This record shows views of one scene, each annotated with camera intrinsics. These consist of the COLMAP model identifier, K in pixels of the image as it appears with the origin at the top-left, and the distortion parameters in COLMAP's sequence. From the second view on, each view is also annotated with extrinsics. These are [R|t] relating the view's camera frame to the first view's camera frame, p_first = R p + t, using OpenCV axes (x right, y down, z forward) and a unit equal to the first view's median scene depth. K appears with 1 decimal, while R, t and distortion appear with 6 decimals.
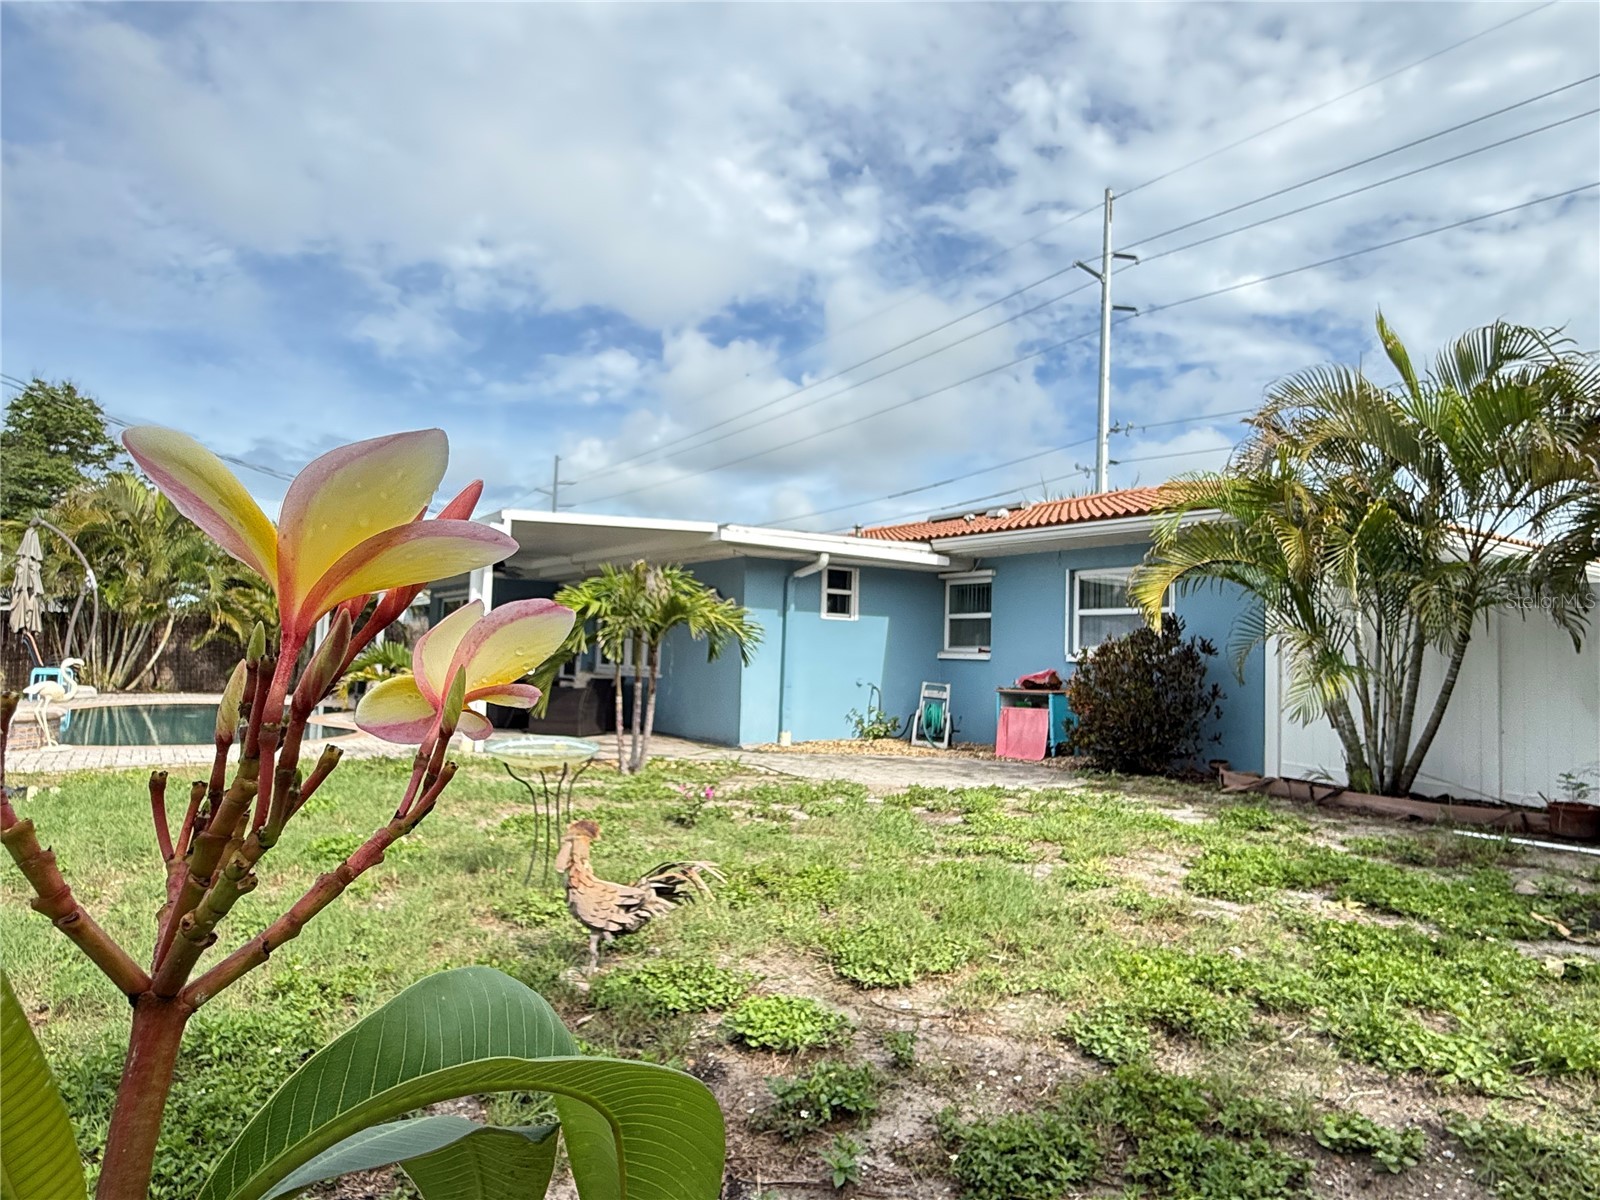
lens RADIAL K [[952.1, 0, 796.7], [0, 952.1, 600.6], [0, 0, 1]] dist [-0.016196, 0.001728]
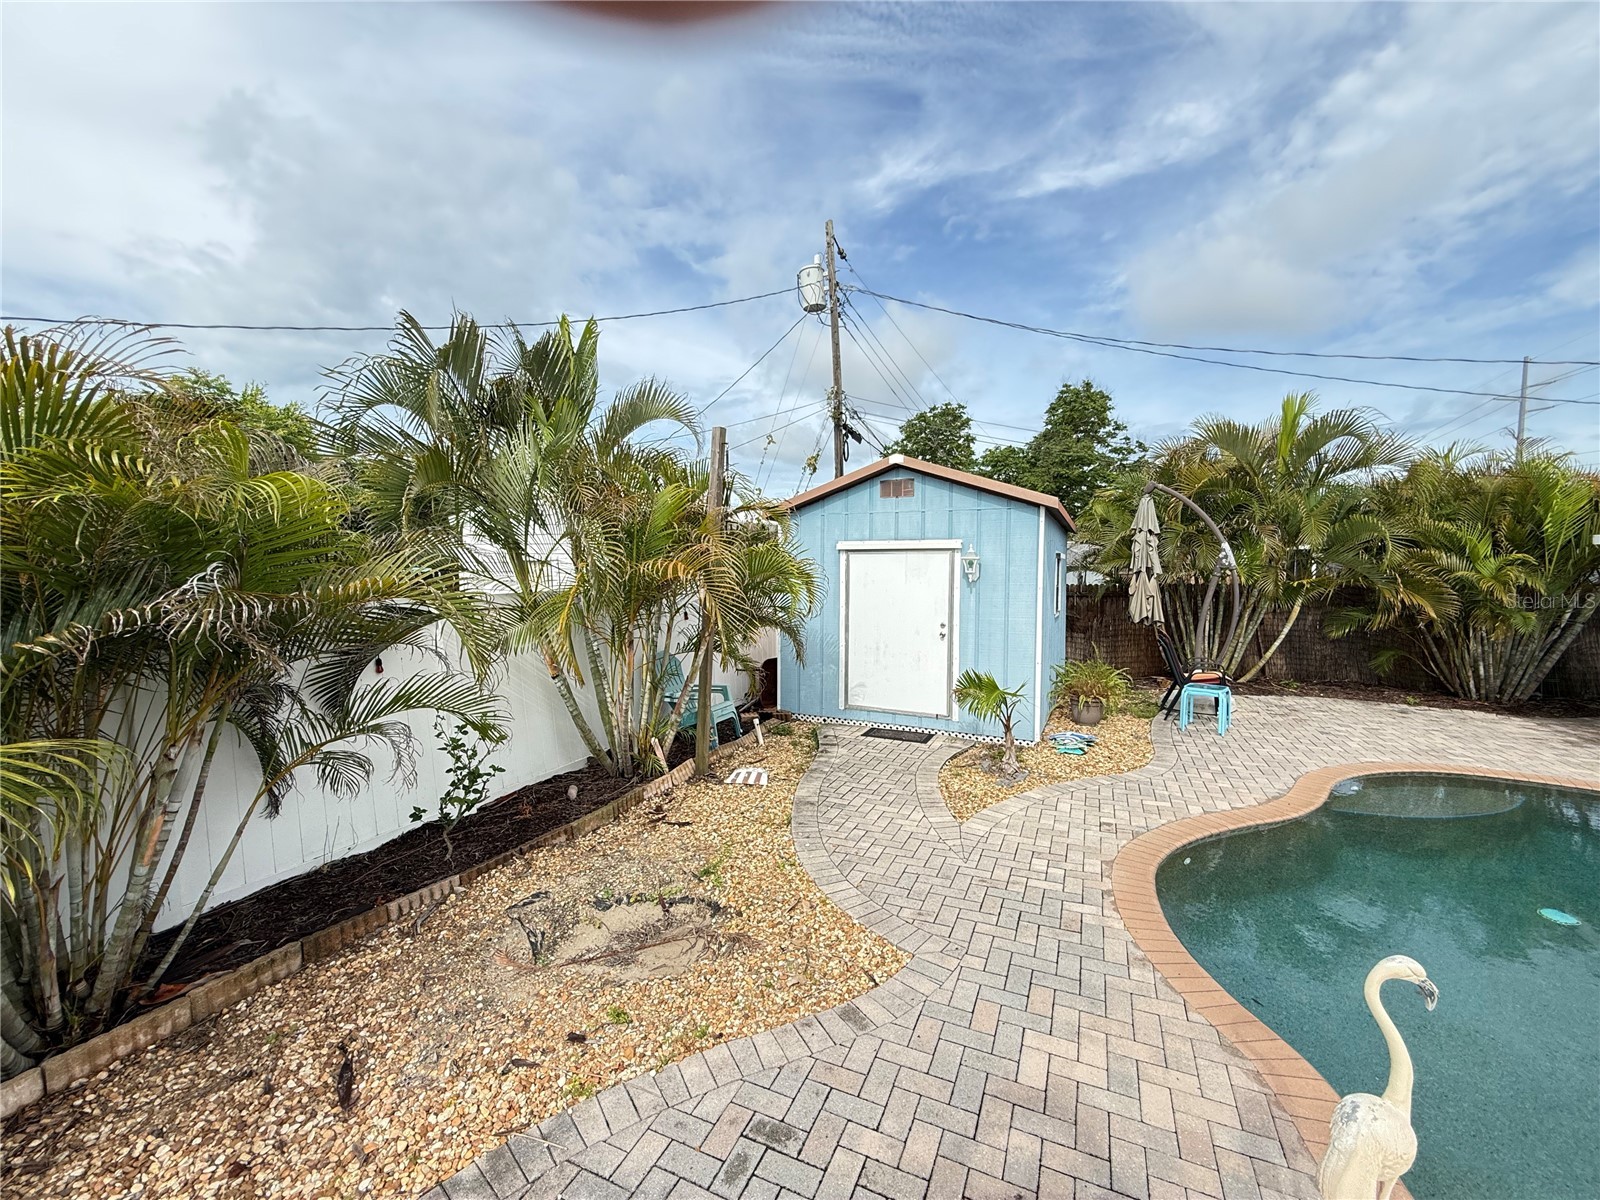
lens RADIAL K [[639.8, 0, 797.9], [0, 639.8, 596.4], [0, 0, 1]] dist [-0.000345, 0.000608]
pose [[0.511685, 0.018508, -0.858974, -0.608458], [0.066915, 0.995873, 0.061319, -0.053842], [0.856563, -0.088854, 0.508335, 0.562556]]
